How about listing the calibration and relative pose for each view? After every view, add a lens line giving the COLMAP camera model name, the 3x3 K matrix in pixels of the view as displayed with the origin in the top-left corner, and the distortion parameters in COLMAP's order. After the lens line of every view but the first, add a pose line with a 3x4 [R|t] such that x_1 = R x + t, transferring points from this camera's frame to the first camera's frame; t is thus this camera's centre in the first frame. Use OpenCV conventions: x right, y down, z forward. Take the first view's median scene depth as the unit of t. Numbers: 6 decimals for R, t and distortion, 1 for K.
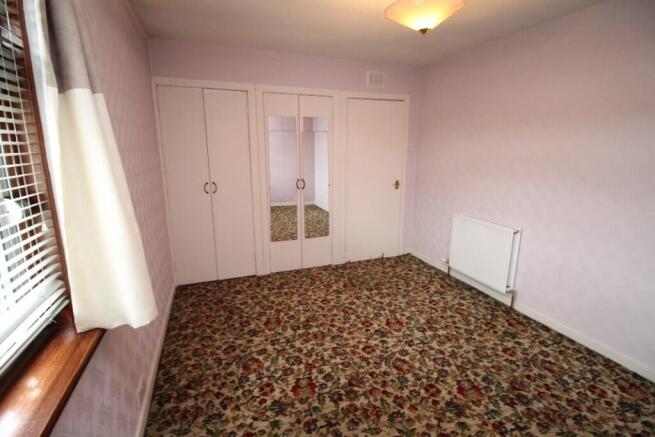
lens RADIAL K [[304.8, 0, 327.8], [0, 304.8, 212.7], [0, 0, 1]] dist [-0.000363, -0.014618]
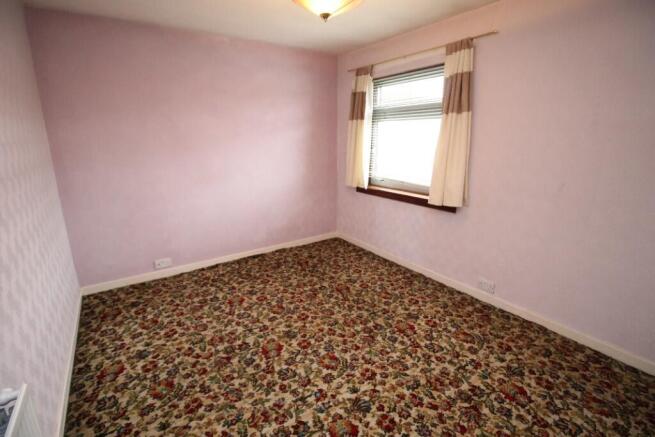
lens RADIAL K [[304.8, 0, 327.8], [0, 304.8, 212.7], [0, 0, 1]] dist [-0.000363, -0.014618]
pose [[-0.971417, 0.062466, -0.229012, 0.446563], [-0.044364, 0.899982, 0.433664, -0.347003], [0.233196, 0.431429, -0.871487, 1.651190]]
